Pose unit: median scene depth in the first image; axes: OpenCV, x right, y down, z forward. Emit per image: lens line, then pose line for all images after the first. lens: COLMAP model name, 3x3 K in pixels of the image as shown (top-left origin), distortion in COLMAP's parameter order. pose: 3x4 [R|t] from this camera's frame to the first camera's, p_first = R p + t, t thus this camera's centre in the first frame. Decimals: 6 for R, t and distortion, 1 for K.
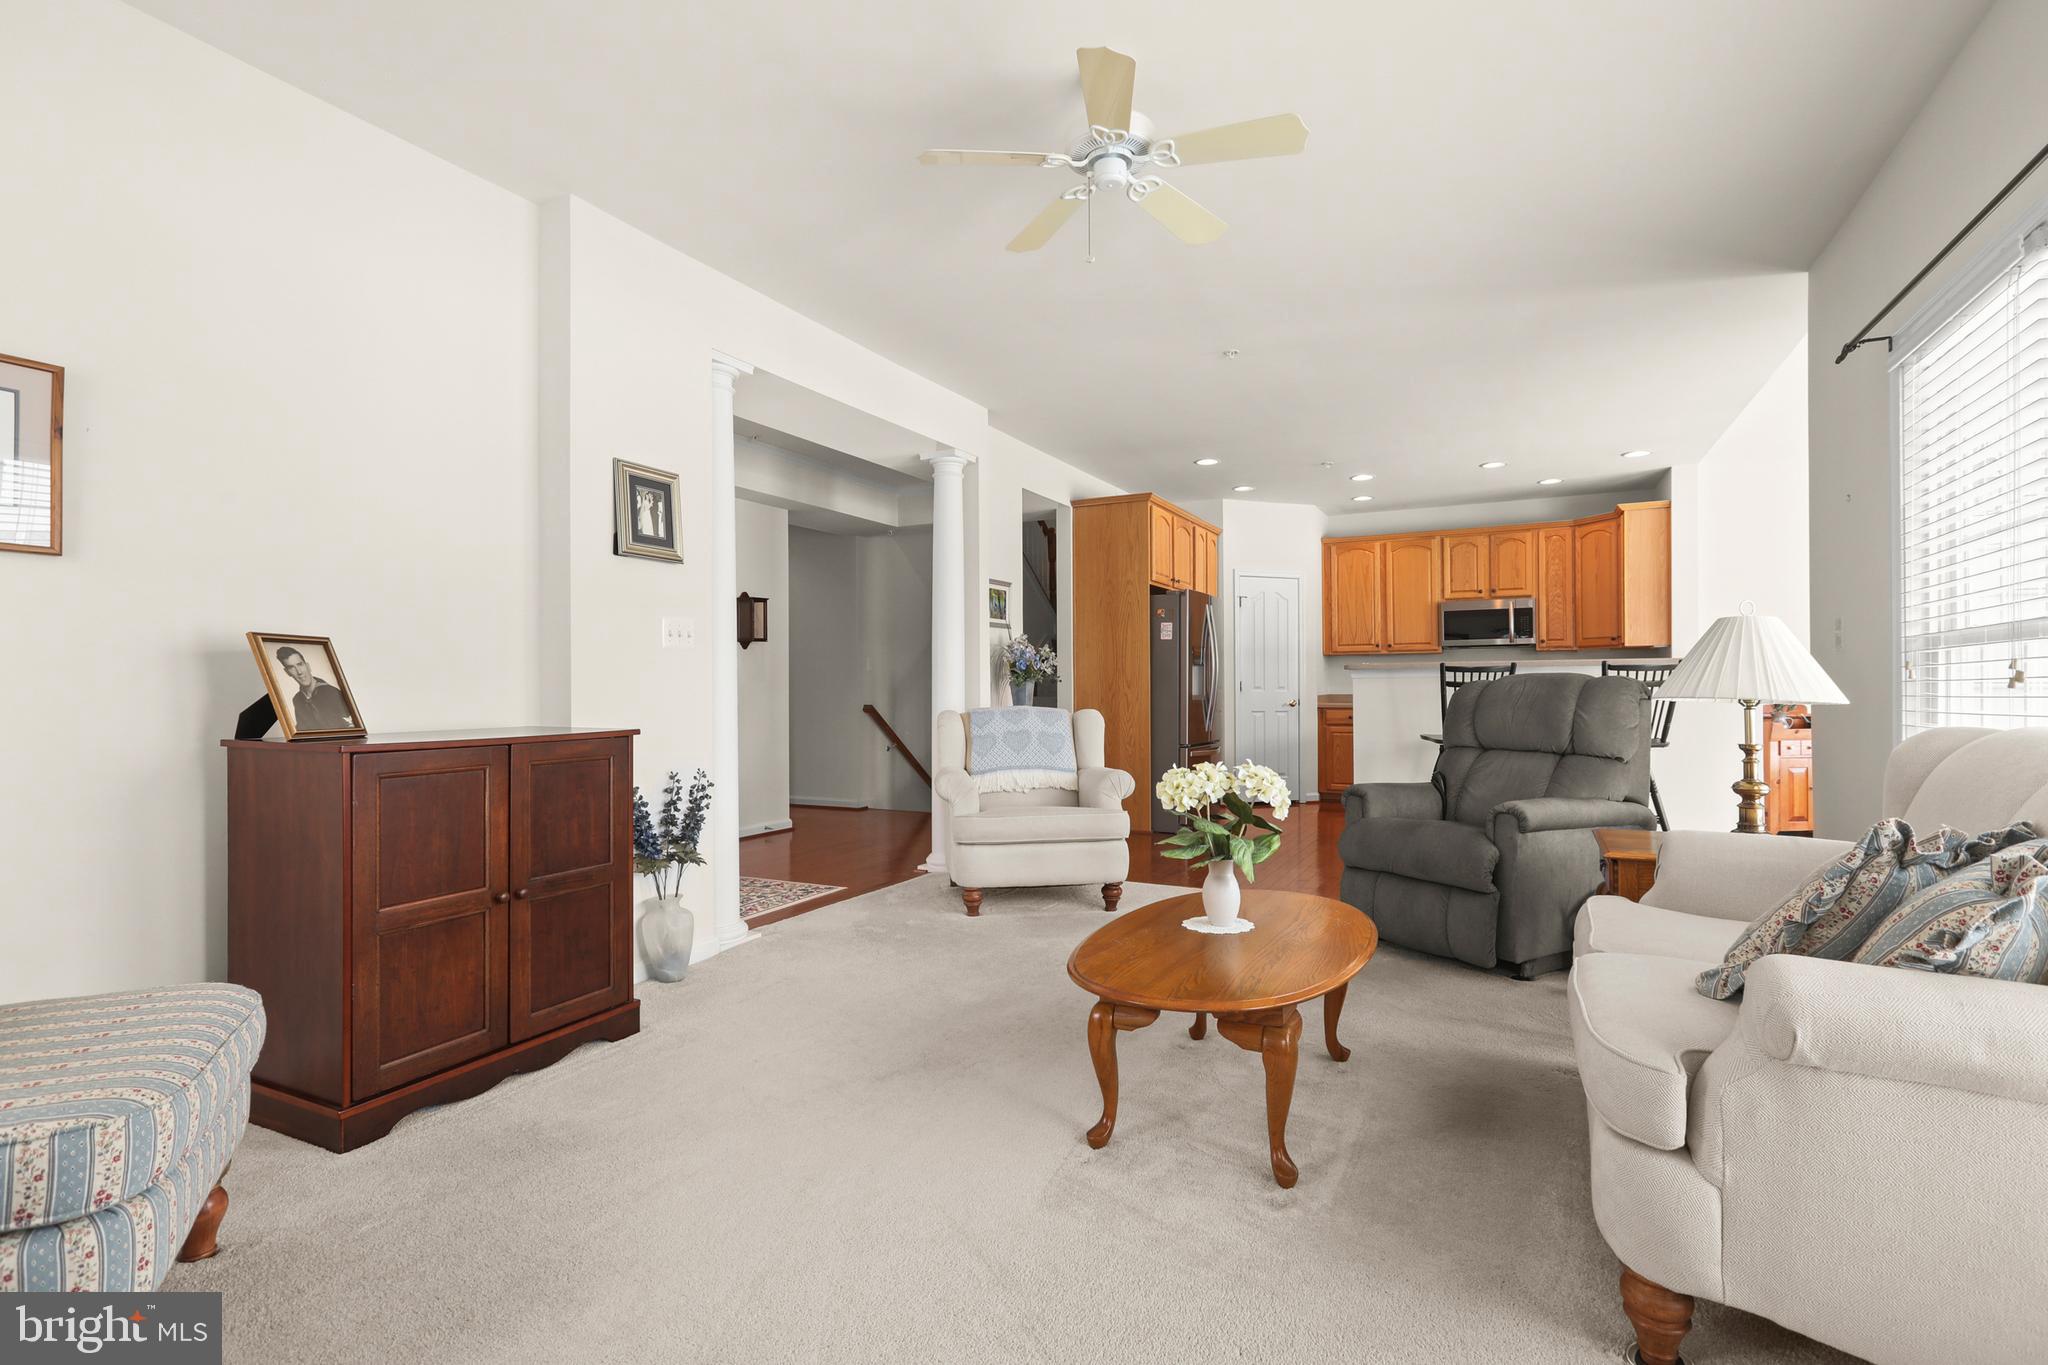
lens RADIAL K [[960.5, 0, 1027.6], [0, 960.5, 689.1], [0, 0, 1]] dist [-0.003852, 0.000840]
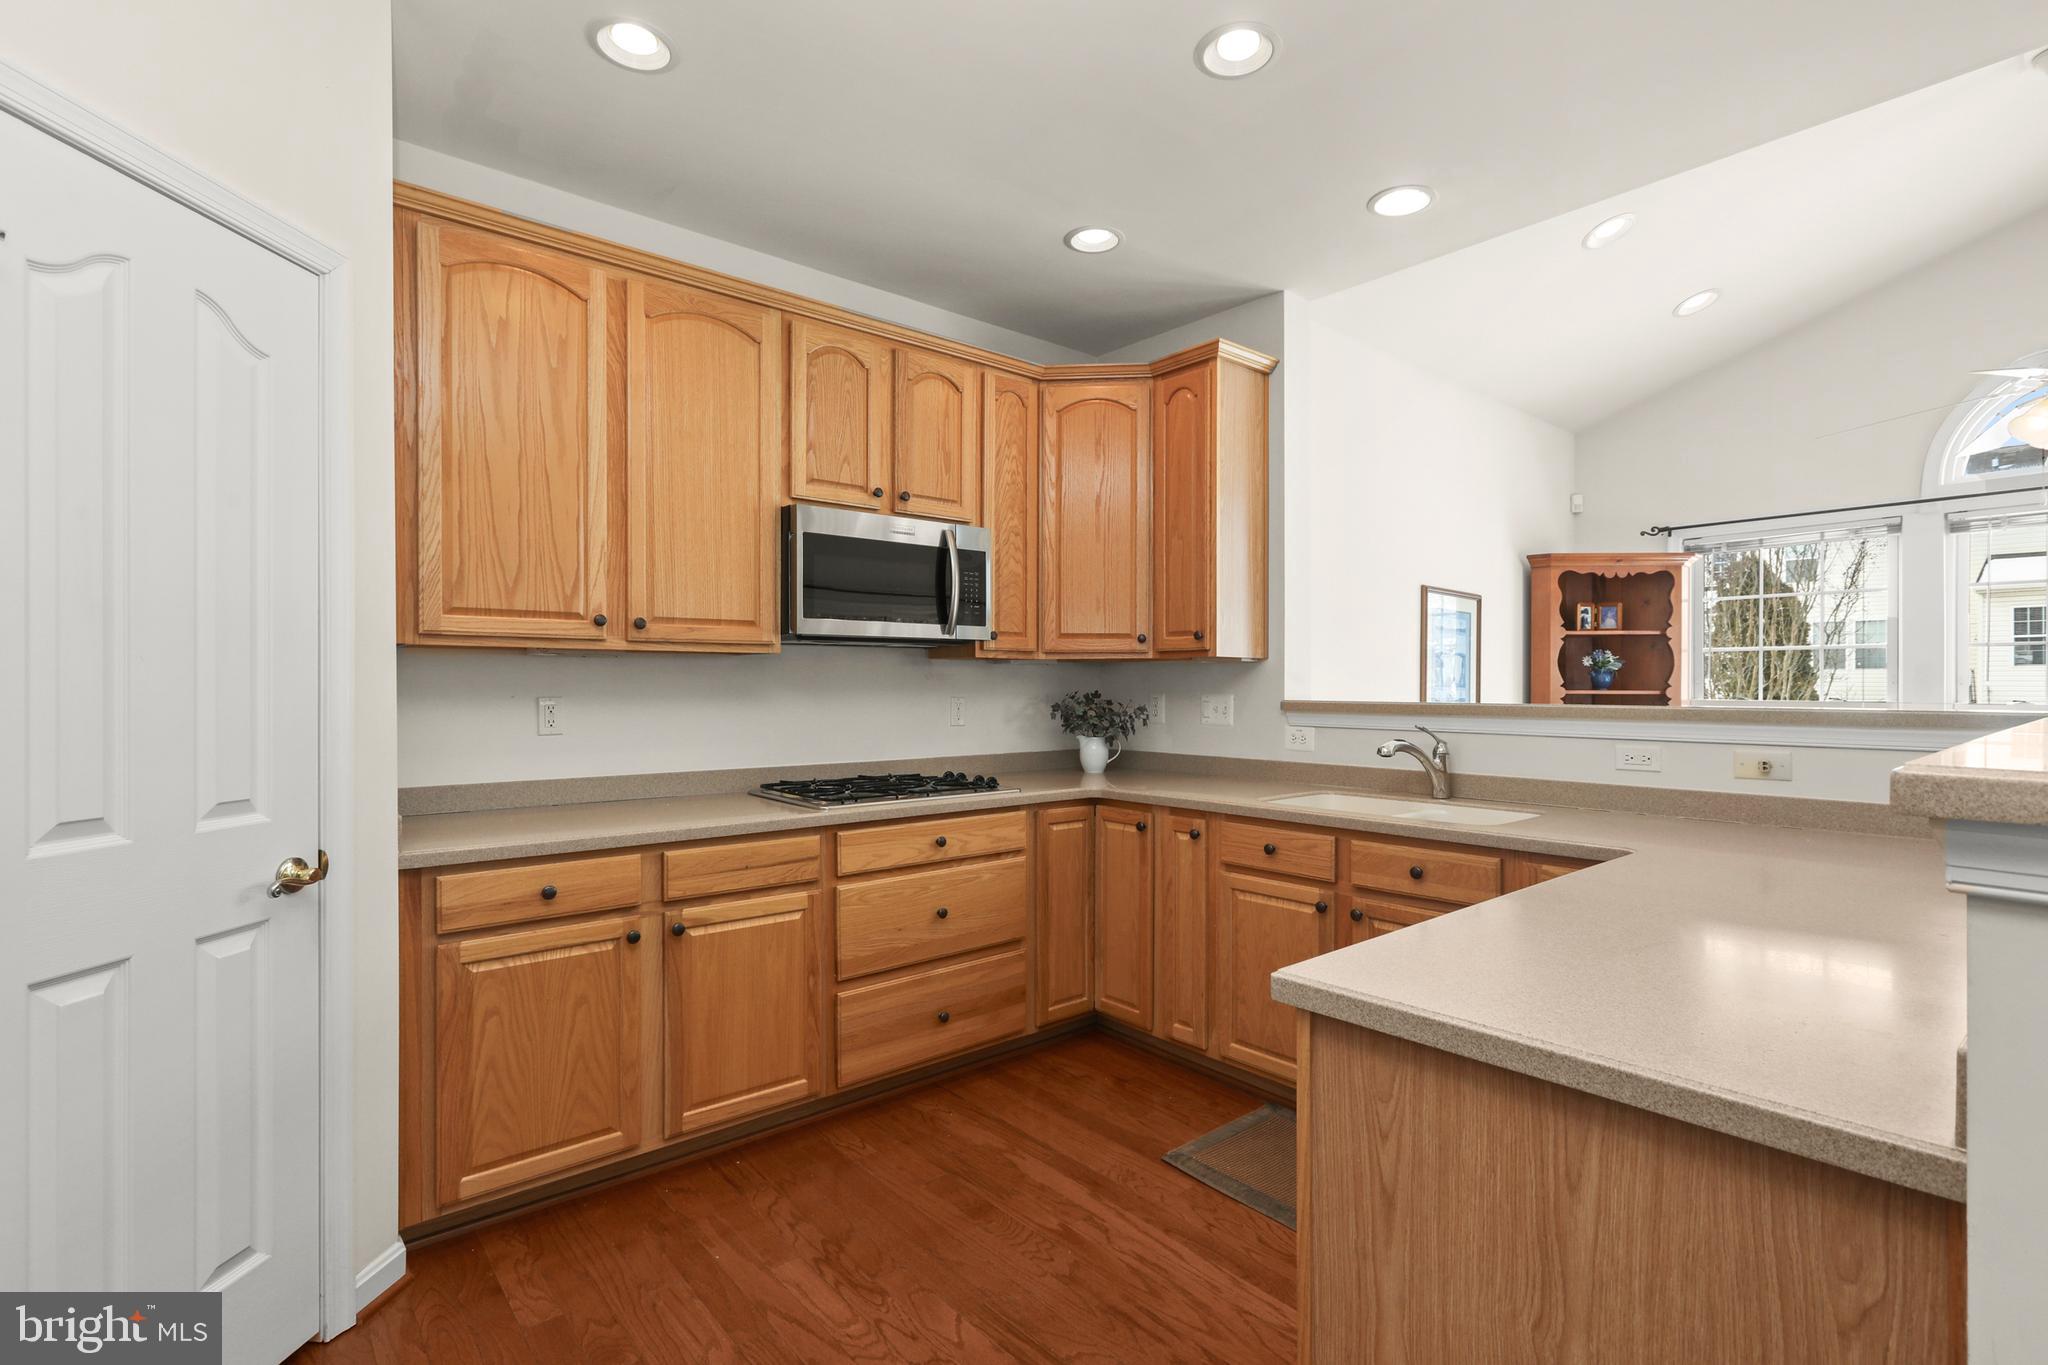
lens RADIAL K [[950.3, 0, 1028.1], [0, 950.3, 683.0], [0, 0, 1]] dist [-0.016174, 0.012255]
pose [[0.386631, 0.008212, 0.922198, 0.160387], [-0.001914, 0.999965, -0.008102, -0.025935], [-0.922232, 0.001368, 0.386633, 0.822435]]
